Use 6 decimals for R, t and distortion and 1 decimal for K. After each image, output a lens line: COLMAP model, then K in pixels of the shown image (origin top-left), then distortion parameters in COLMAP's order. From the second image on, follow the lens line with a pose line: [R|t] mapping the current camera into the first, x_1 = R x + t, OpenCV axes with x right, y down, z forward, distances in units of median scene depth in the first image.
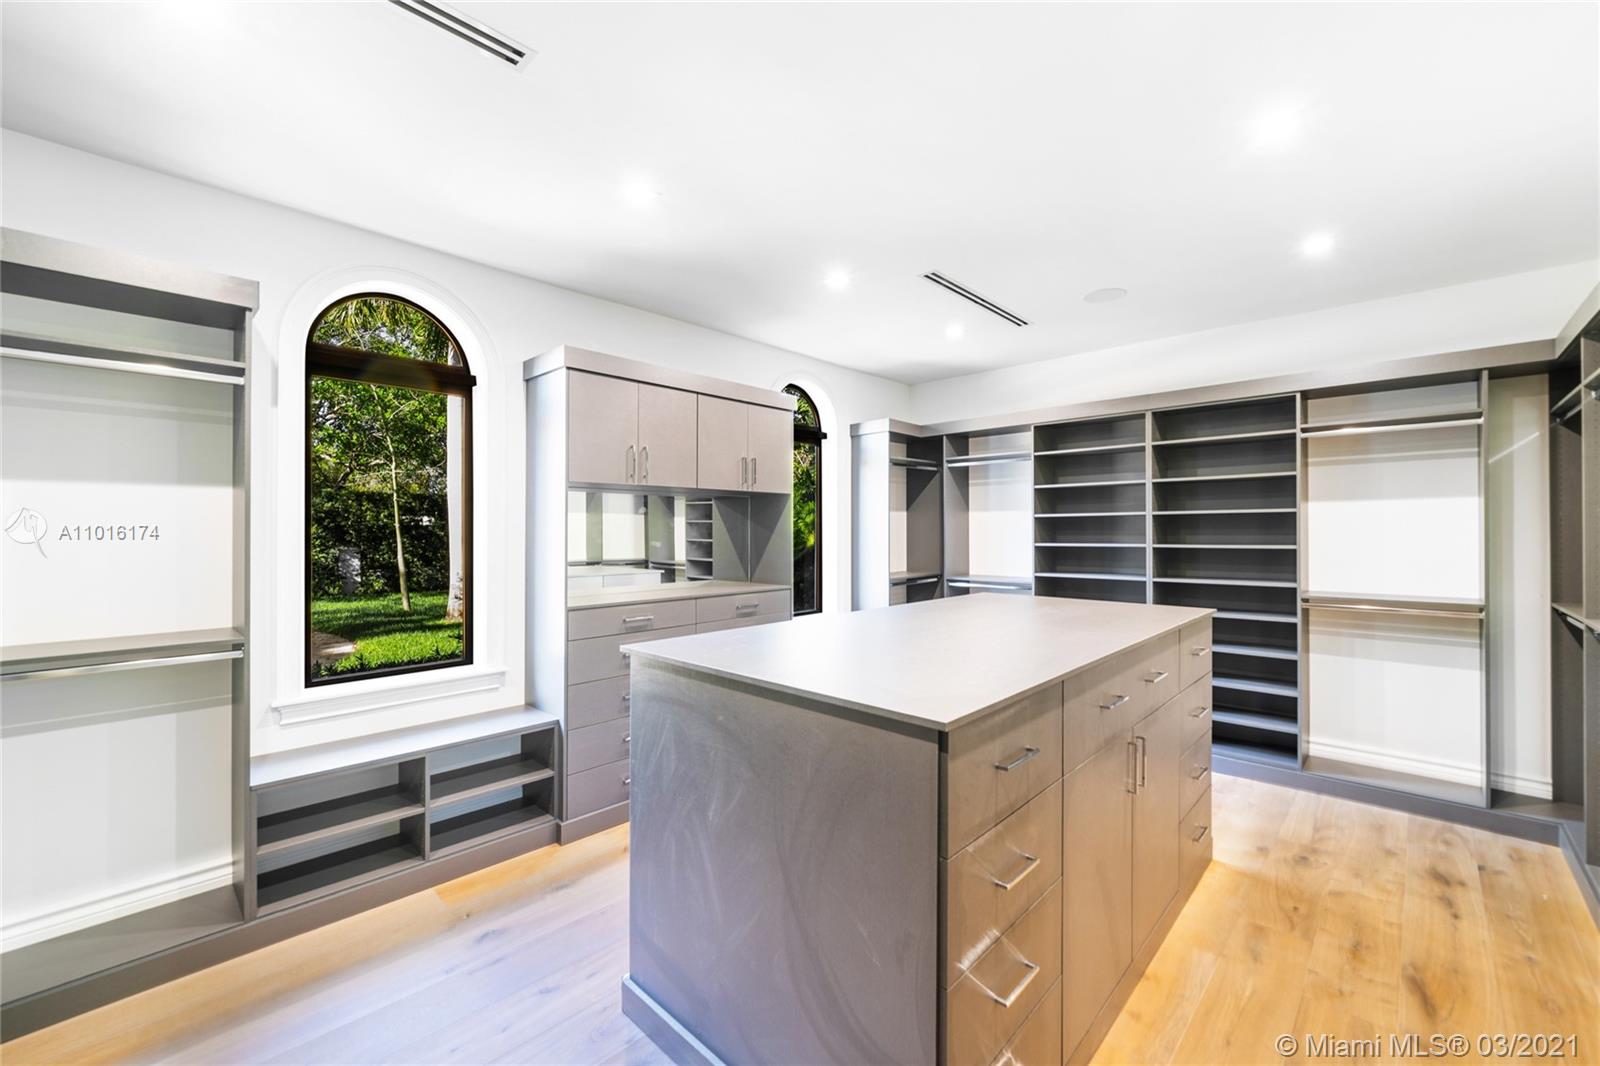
lens RADIAL K [[641.0, 0, 800.0], [0, 641.0, 533.0], [0, 0, 1]] dist [-0.034102, 0.000062]
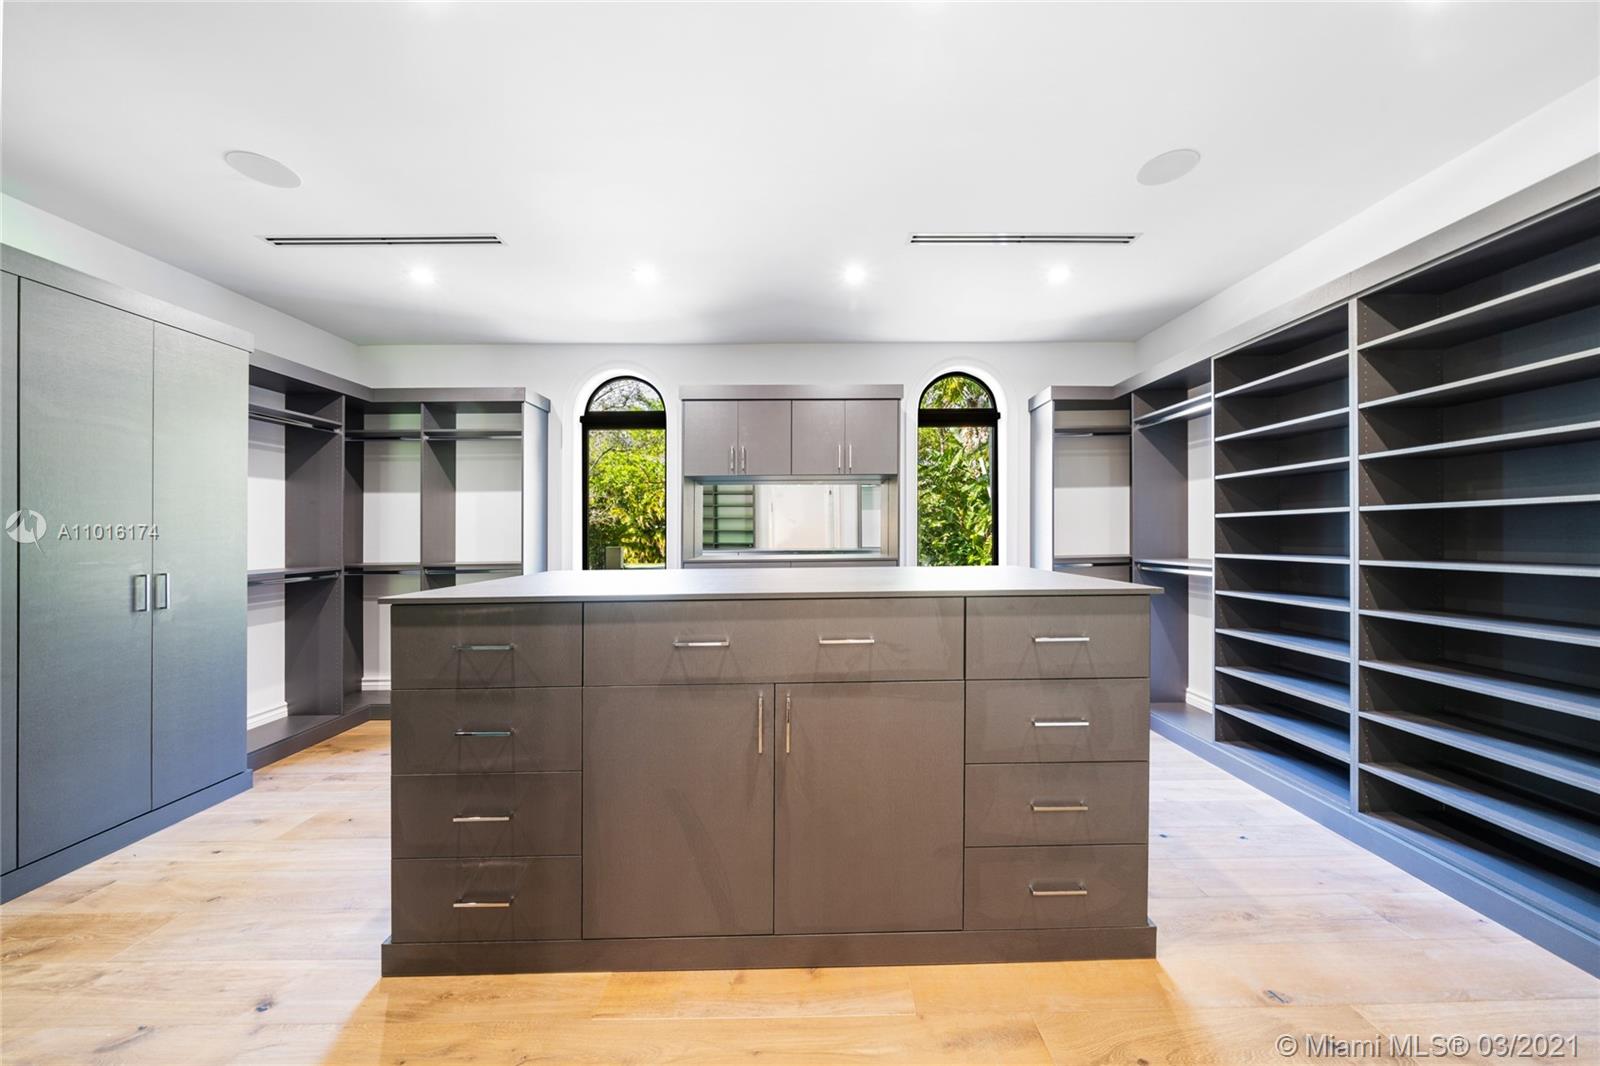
lens RADIAL K [[552.4, 0, 800.0], [0, 552.4, 533.0], [0, 0, 1]] dist [-0.000753, -0.000060]
pose [[0.707002, -0.008768, -0.707157, 0.535016], [0.012286, 0.999925, -0.000115, 0.036283], [0.707104, -0.008606, 0.707057, 0.203927]]
